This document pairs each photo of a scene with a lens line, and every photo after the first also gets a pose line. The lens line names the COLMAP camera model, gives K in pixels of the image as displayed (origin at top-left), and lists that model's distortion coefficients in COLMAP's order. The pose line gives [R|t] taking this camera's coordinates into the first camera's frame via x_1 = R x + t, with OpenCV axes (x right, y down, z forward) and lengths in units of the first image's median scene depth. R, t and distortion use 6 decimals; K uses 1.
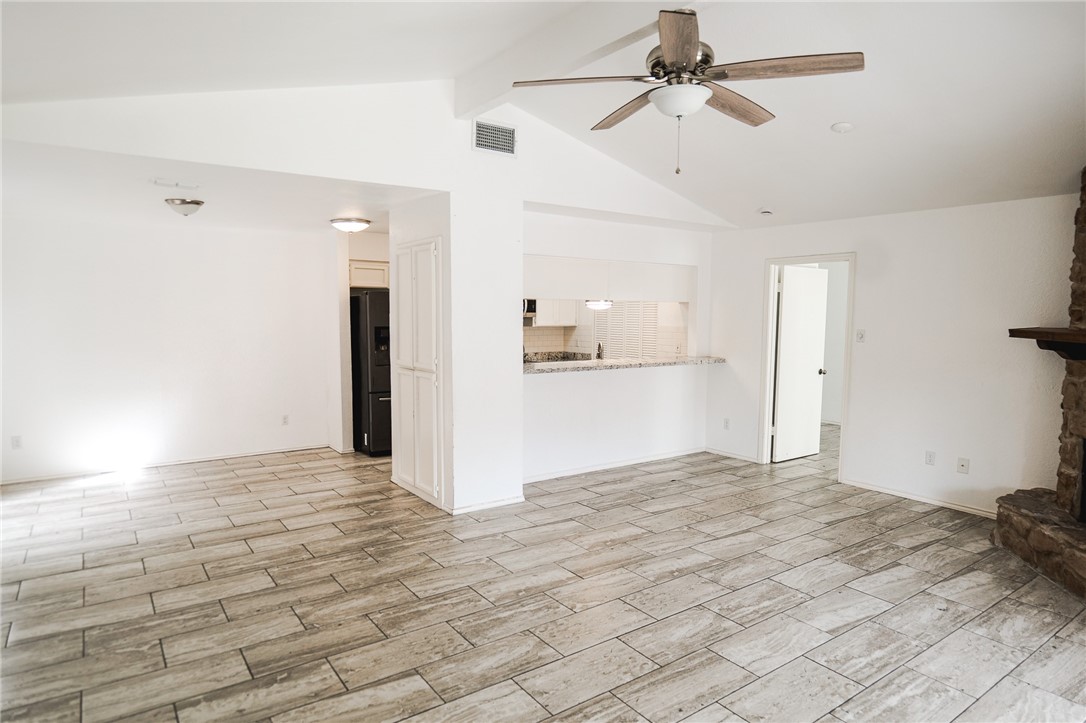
lens RADIAL K [[643.4, 0, 543.3], [0, 643.4, 362.8], [0, 0, 1]] dist [0.001324, 0.001437]
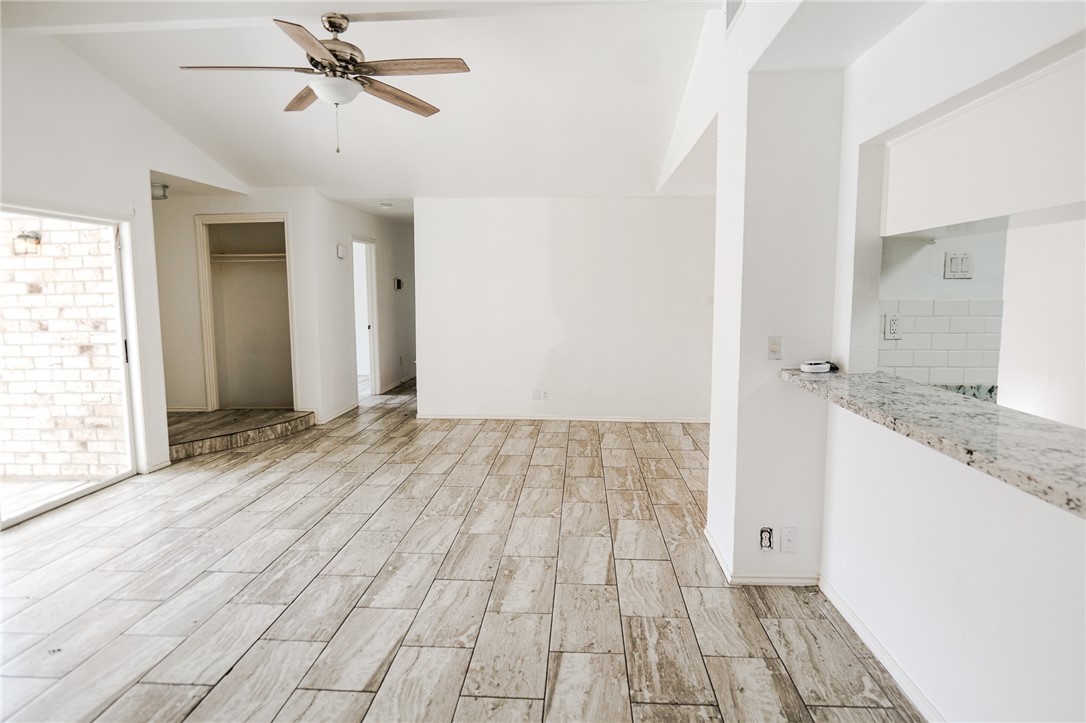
lens RADIAL K [[643.4, 0, 544.7], [0, 643.4, 364.4], [0, 0, 1]] dist [0.001324, 0.001437]
pose [[-0.634217, 0.083552, -0.768627, 0.737255], [-0.066062, 0.984652, 0.161544, -0.102427], [0.770328, 0.153231, -0.618963, 1.695068]]
